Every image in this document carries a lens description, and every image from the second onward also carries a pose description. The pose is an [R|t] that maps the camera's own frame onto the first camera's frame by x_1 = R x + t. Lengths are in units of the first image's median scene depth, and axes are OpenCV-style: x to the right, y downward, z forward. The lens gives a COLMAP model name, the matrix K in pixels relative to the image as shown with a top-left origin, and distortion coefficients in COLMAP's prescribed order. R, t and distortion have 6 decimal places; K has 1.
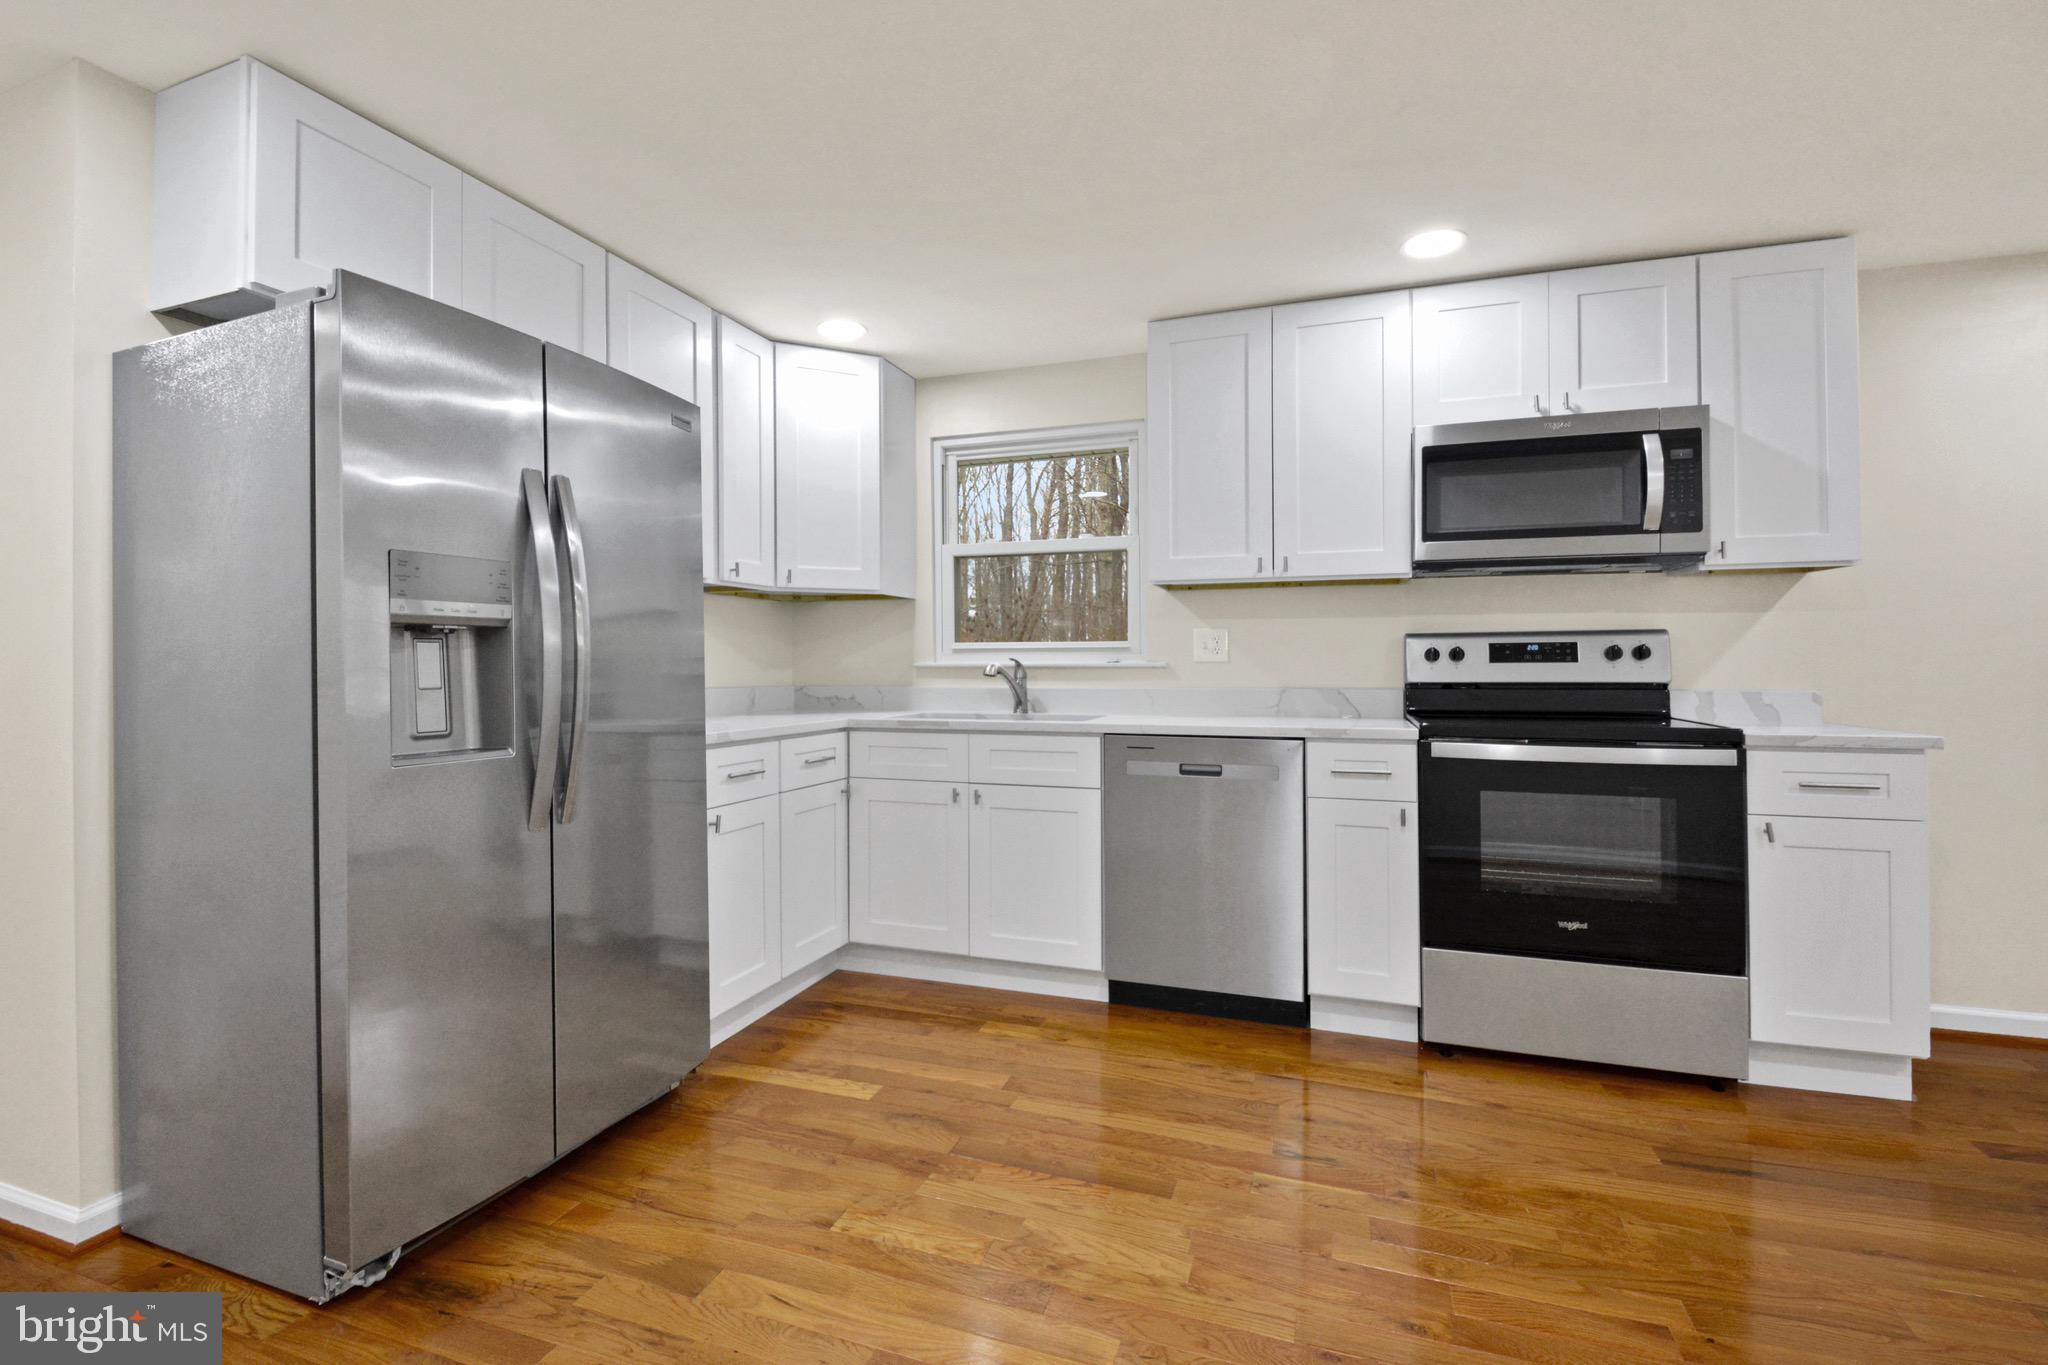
lens RADIAL K [[934.1, 0, 1017.9], [0, 934.1, 618.7], [0, 0, 1]] dist [-0.000527, -0.010729]
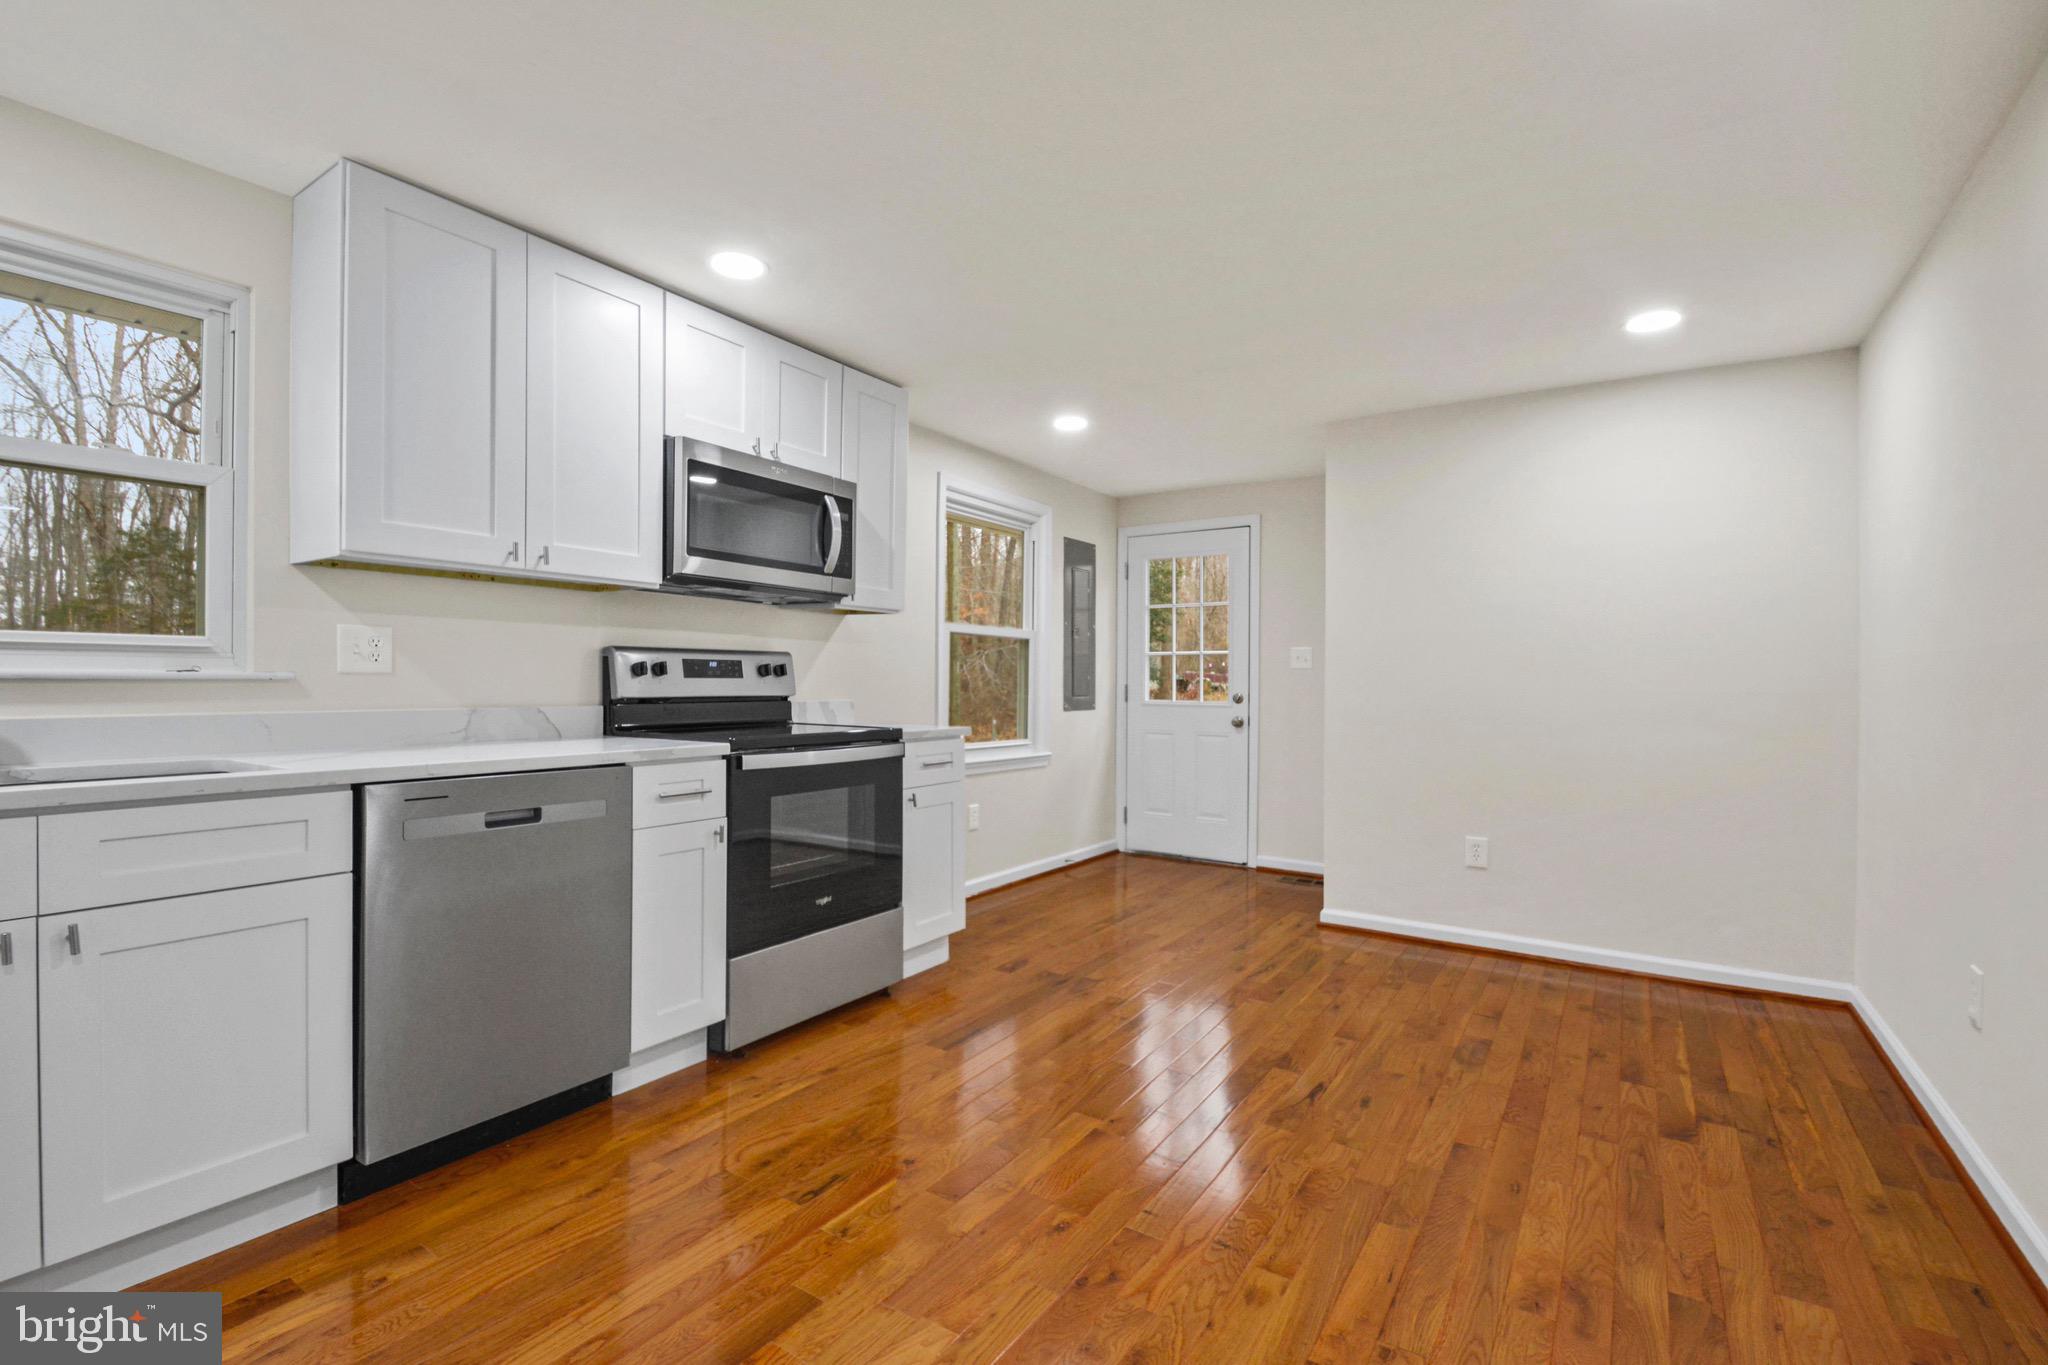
lens RADIAL K [[915.0, 0, 993.6], [0, 915.0, 648.7], [0, 0, 1]] dist [0.000720, -0.009903]
pose [[0.246304, 0.039204, 0.968400, -0.411205], [-0.054762, 0.998148, -0.026480, 0.023890], [-0.967644, -0.046509, 0.247994, 0.433217]]
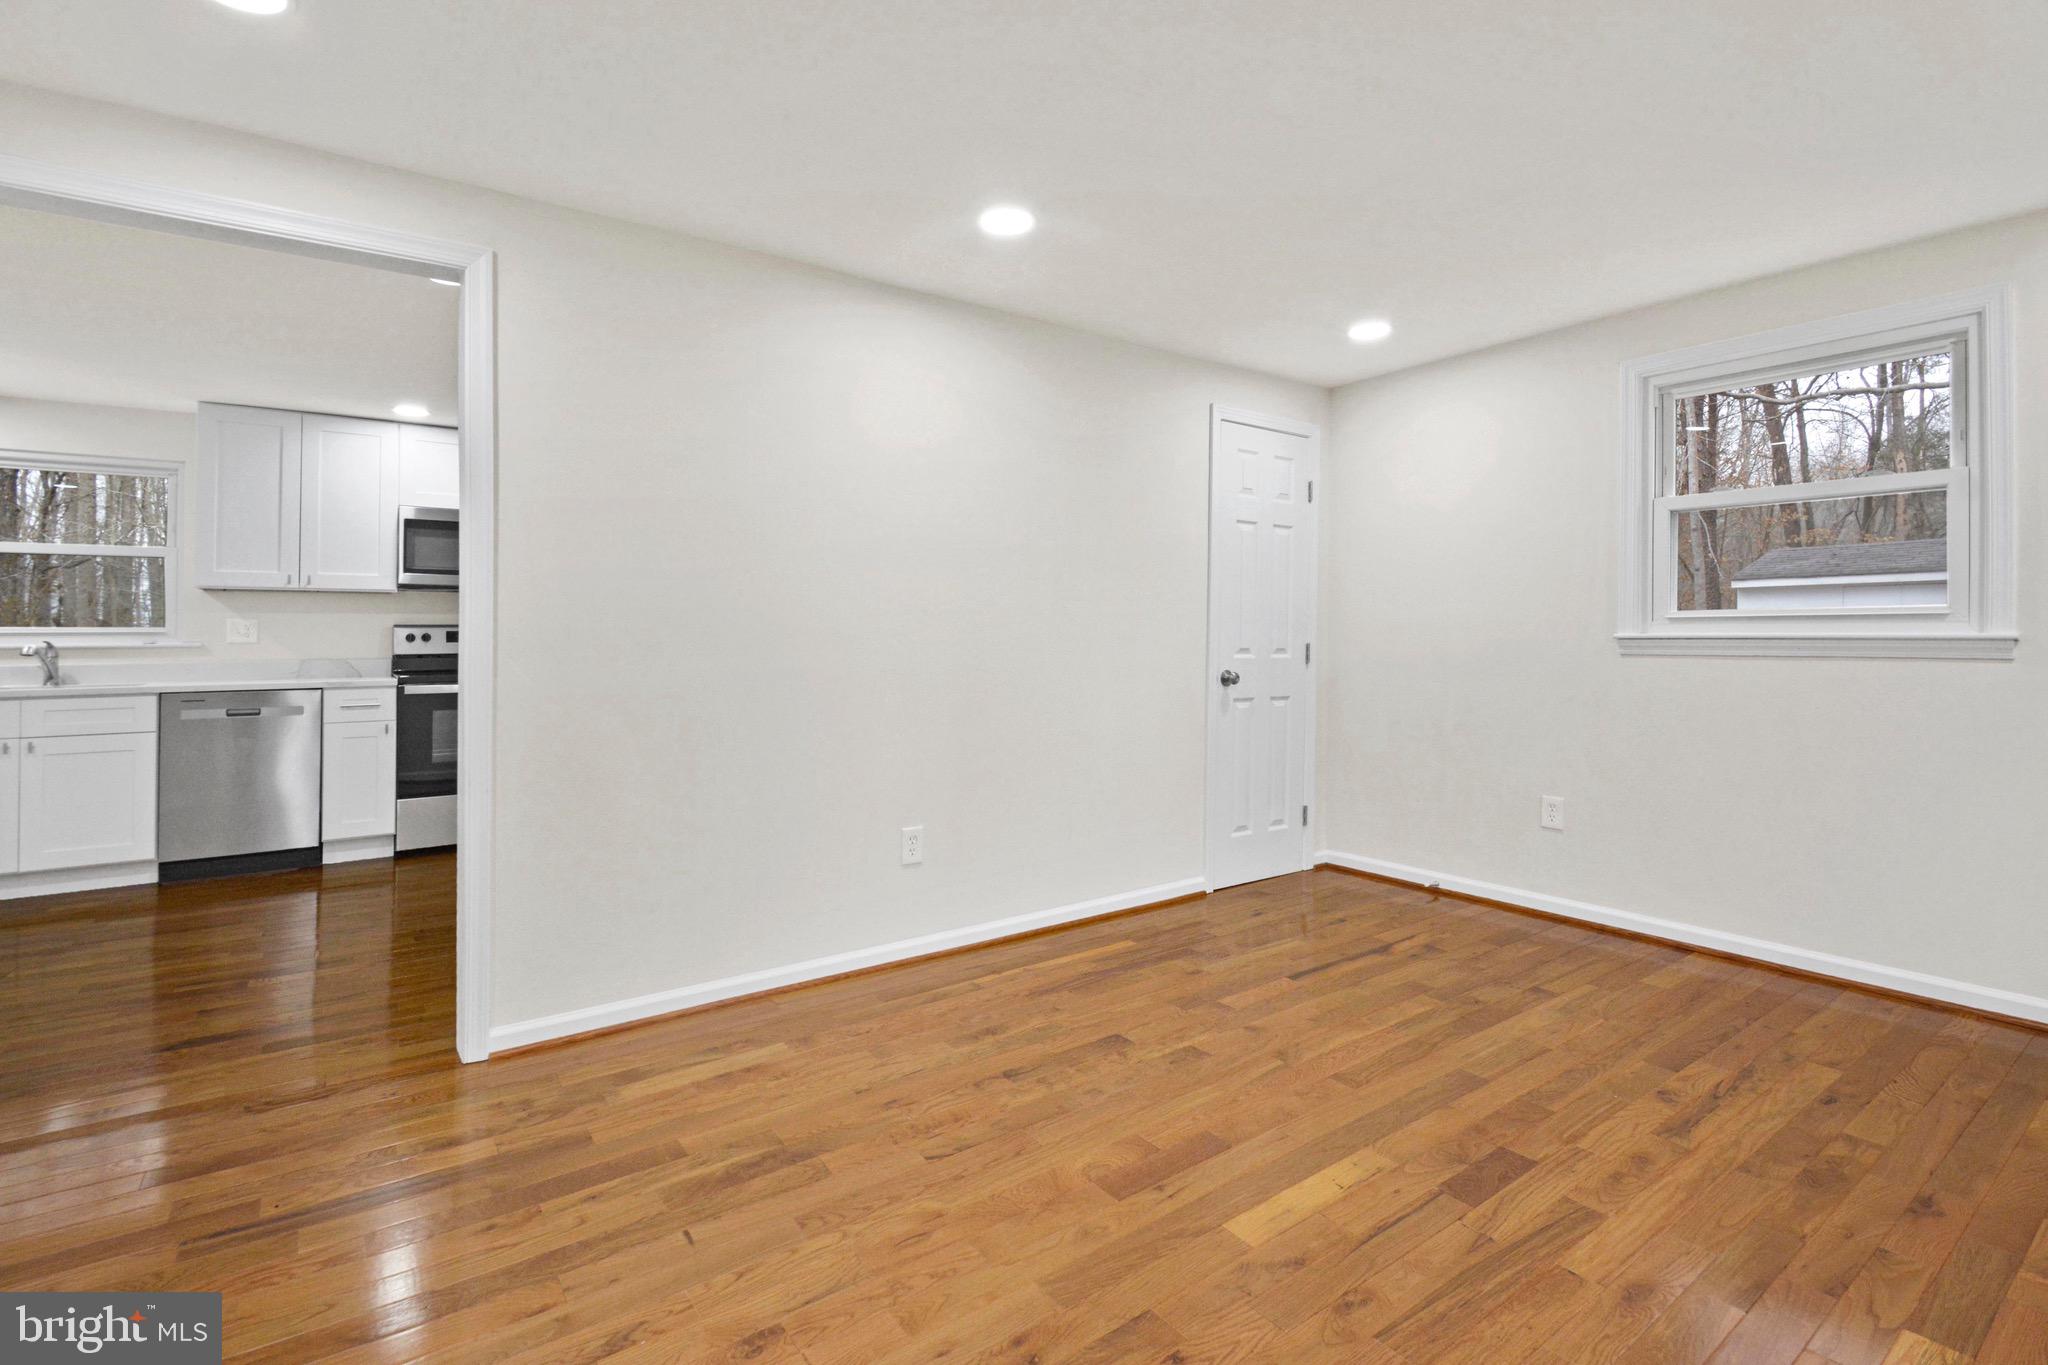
lens RADIAL K [[934.1, 0, 1017.9], [0, 934.1, 618.7], [0, 0, 1]] dist [-0.000527, -0.010729]
pose [[0.569872, 0.012072, 0.821645, -0.330188], [-0.032882, 0.999426, 0.008122, -0.047785], [-0.821076, -0.031646, 0.569941, -0.902304]]
